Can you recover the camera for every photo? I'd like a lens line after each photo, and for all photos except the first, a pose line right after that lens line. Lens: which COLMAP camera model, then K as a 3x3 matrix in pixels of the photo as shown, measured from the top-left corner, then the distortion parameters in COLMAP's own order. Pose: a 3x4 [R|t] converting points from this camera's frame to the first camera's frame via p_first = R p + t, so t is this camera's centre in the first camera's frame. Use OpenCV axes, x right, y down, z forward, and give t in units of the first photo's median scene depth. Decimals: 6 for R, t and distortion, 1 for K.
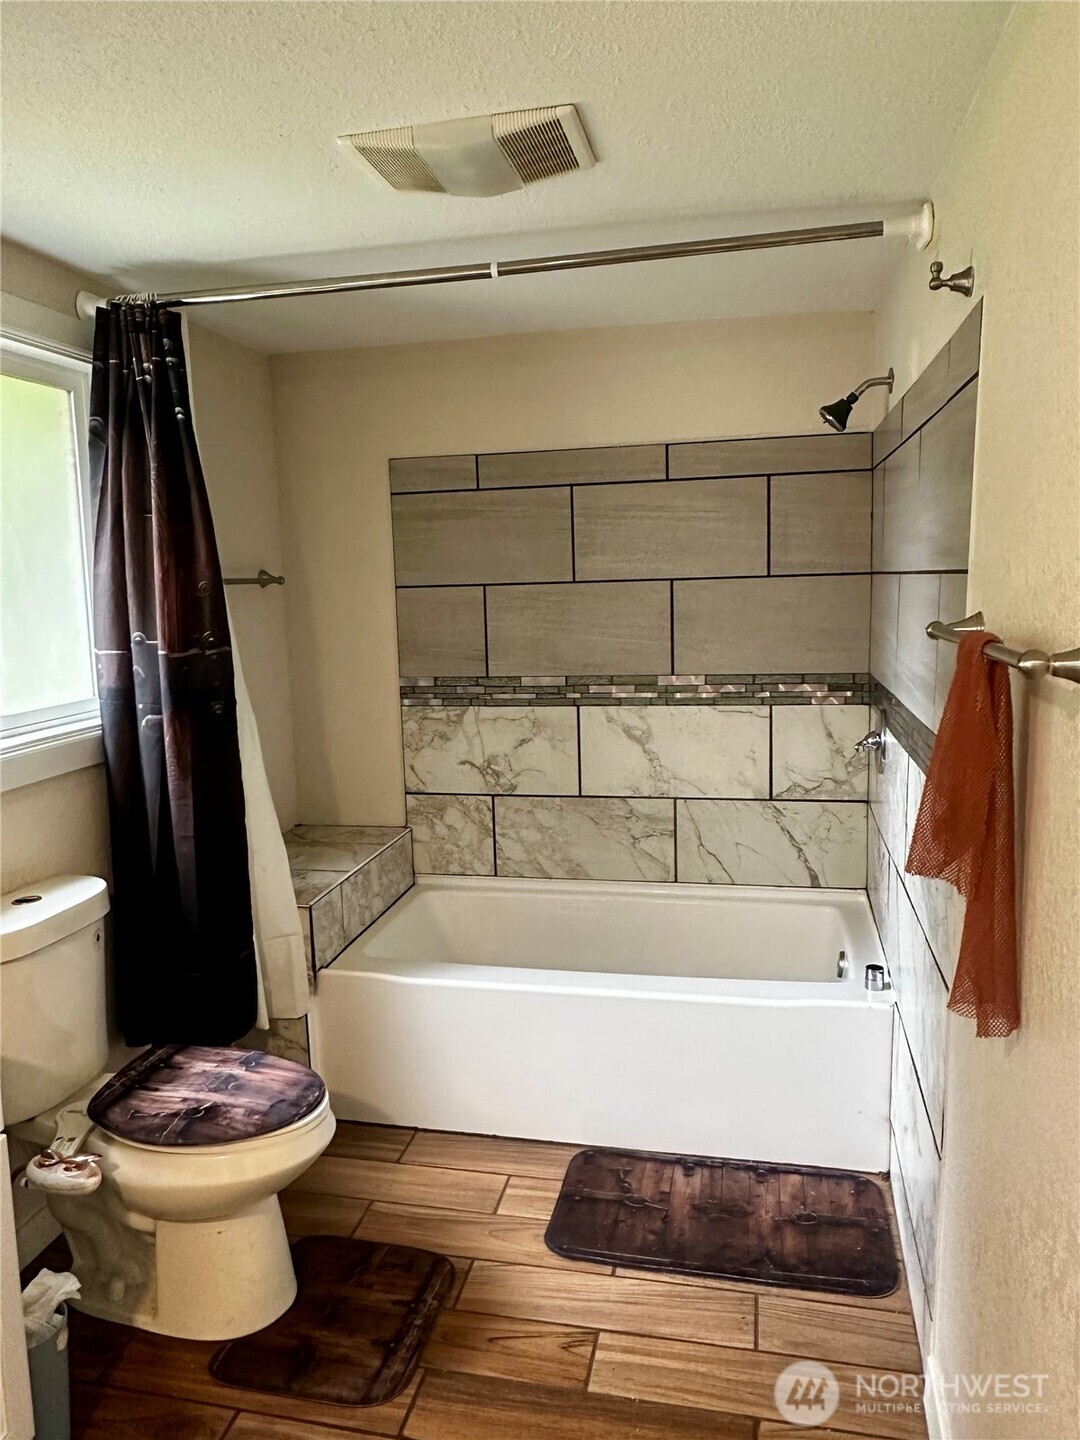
lens RADIAL K [[1019.3, 0, 533.3], [0, 1019.3, 723.1], [0, 0, 1]] dist [-0.004362, 0.002445]
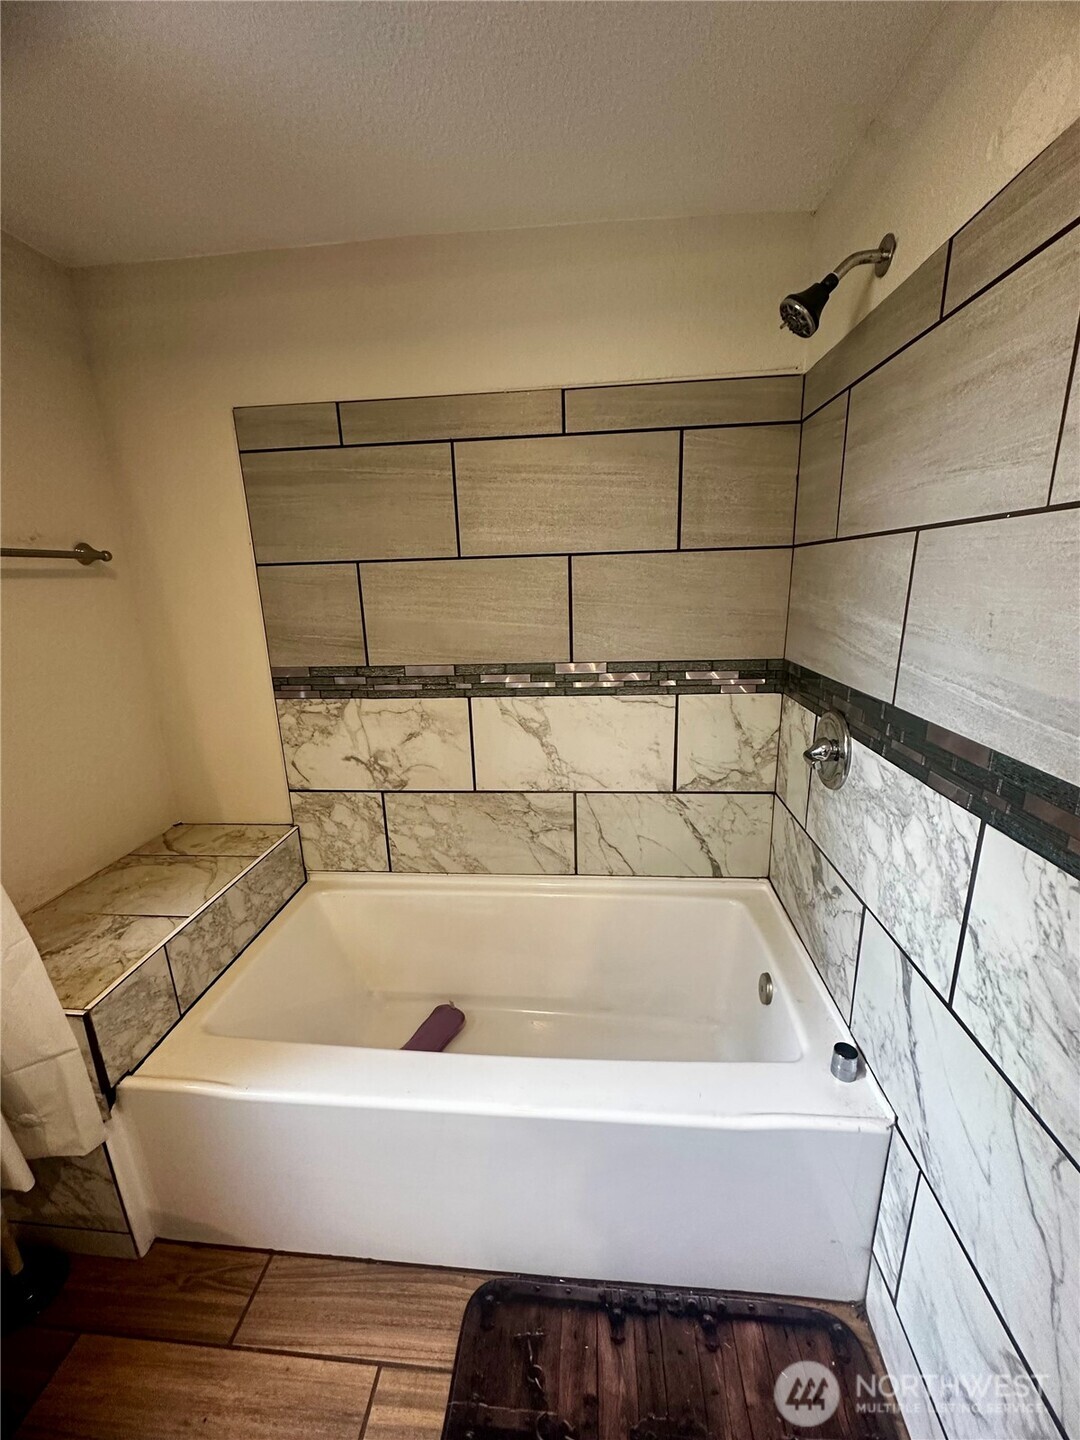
lens RADIAL K [[576.7, 0, 542.9], [0, 576.7, 724.9], [0, 0, 1]] dist [-0.006328, 0.000953]
pose [[0.991327, -0.031645, 0.127551, 0.044318], [0.017887, 0.994034, 0.107596, -0.048402], [-0.130195, -0.104381, 0.985979, 0.495262]]
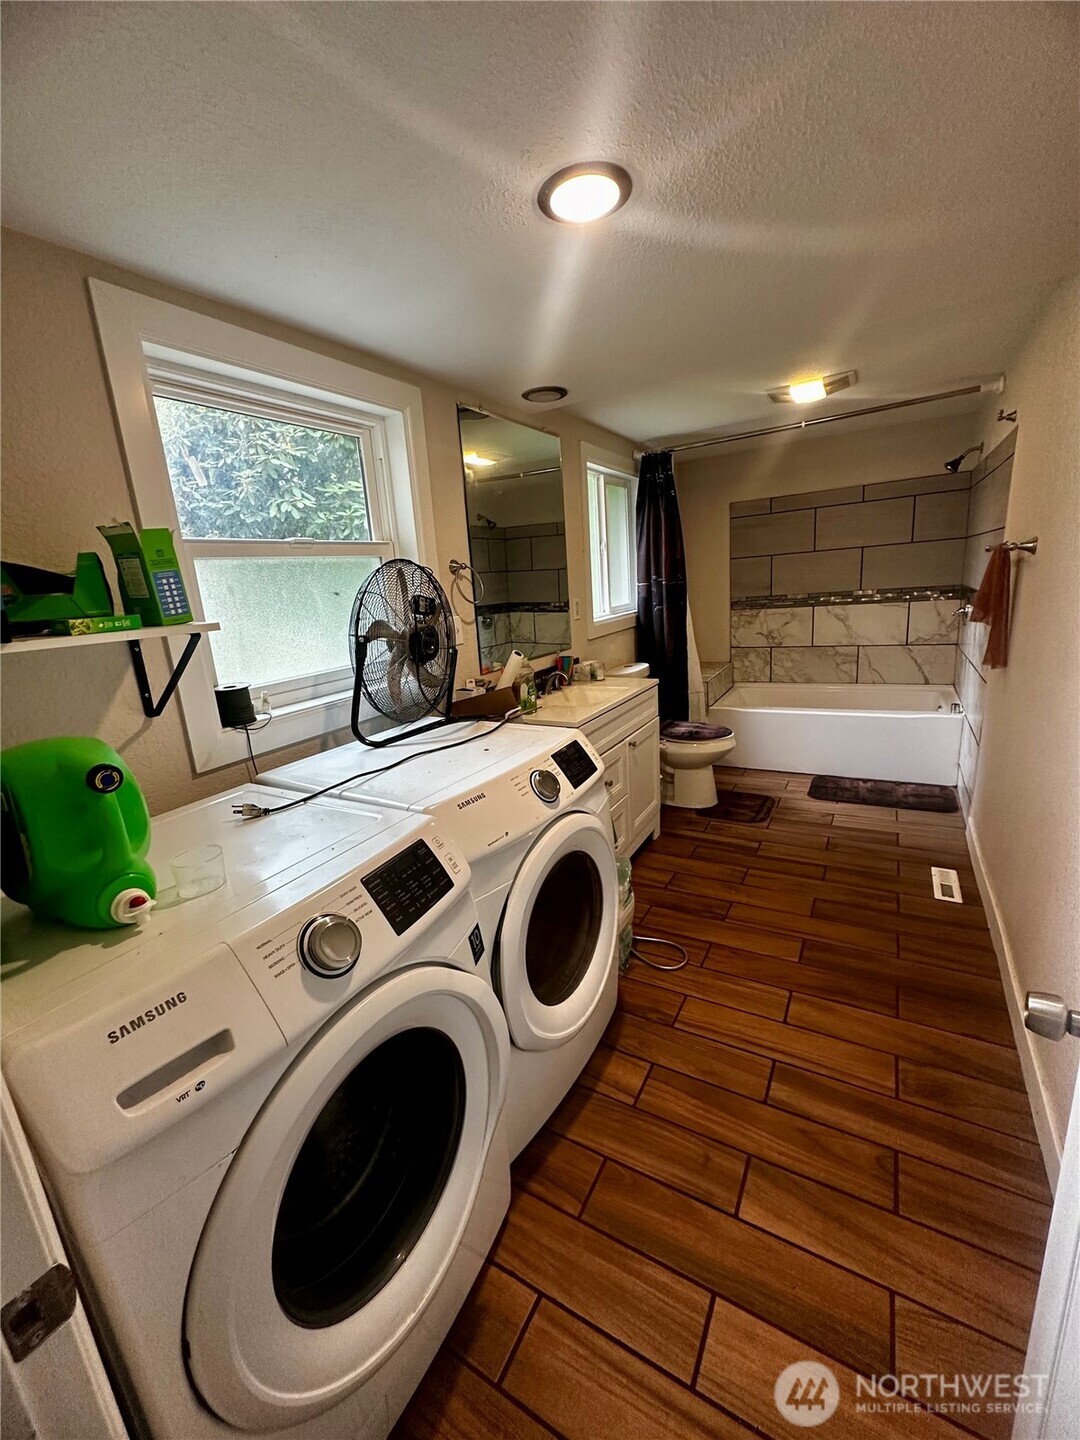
lens RADIAL K [[576.7, 0, 542.1], [0, 576.7, 724.2], [0, 0, 1]] dist [-0.006328, 0.000953]
pose [[0.953077, 0.025219, -0.301676, -0.147448], [0.009430, 0.993567, 0.112851, 0.099008], [0.302581, -0.110401, 0.946708, -0.468170]]
